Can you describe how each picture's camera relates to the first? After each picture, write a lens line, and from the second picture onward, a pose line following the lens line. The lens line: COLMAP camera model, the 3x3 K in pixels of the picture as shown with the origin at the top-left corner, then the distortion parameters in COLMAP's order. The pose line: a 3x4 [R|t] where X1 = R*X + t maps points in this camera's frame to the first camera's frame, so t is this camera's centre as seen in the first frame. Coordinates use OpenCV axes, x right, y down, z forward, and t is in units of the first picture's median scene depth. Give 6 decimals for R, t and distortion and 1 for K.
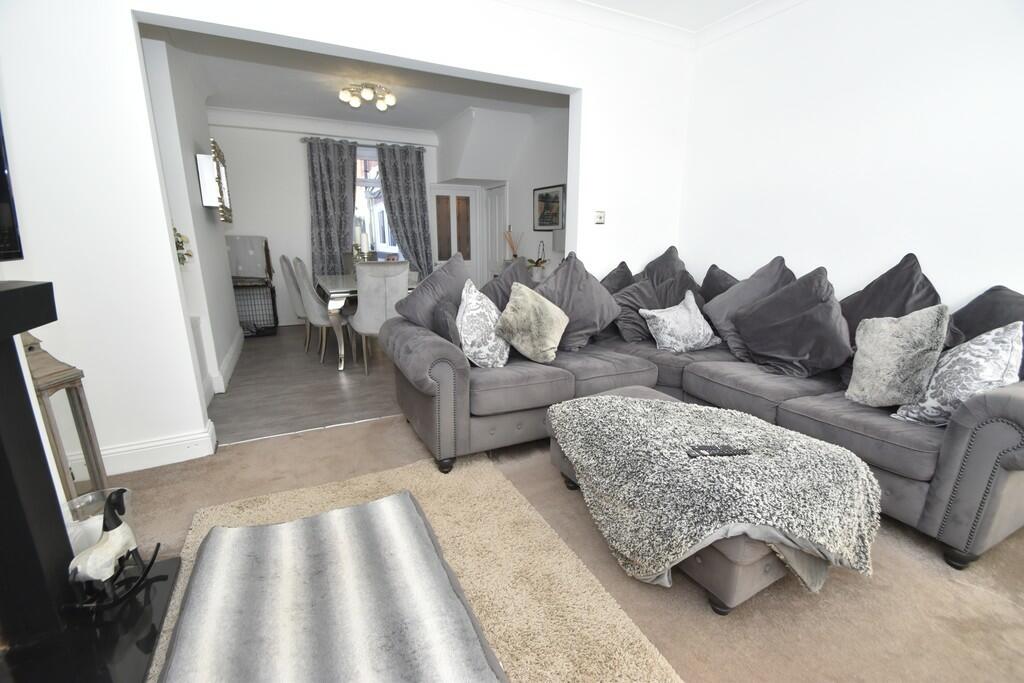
lens RADIAL K [[452.5, 0, 515.2], [0, 452.5, 349.1], [0, 0, 1]] dist [0.020018, -0.000549]
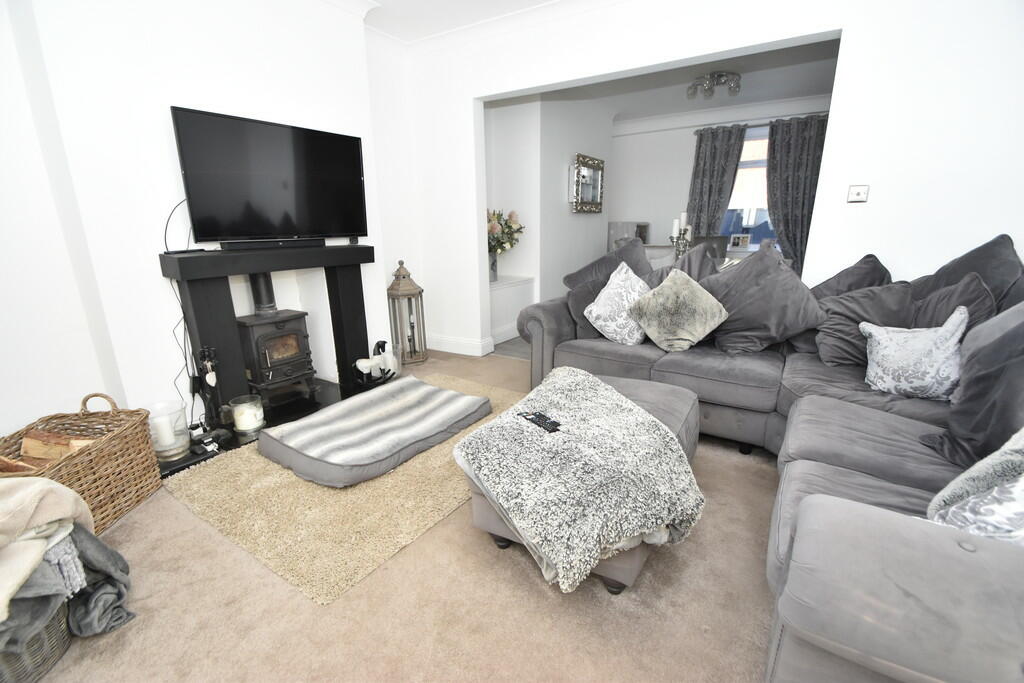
lens RADIAL K [[452.5, 0, 515.2], [0, 452.5, 349.1], [0, 0, 1]] dist [0.020018, -0.000549]
pose [[0.516863, 0.225319, -0.825884, 0.609799], [-0.194689, 0.970399, 0.142903, -0.044396], [0.833636, 0.086929, 0.545431, 0.152649]]
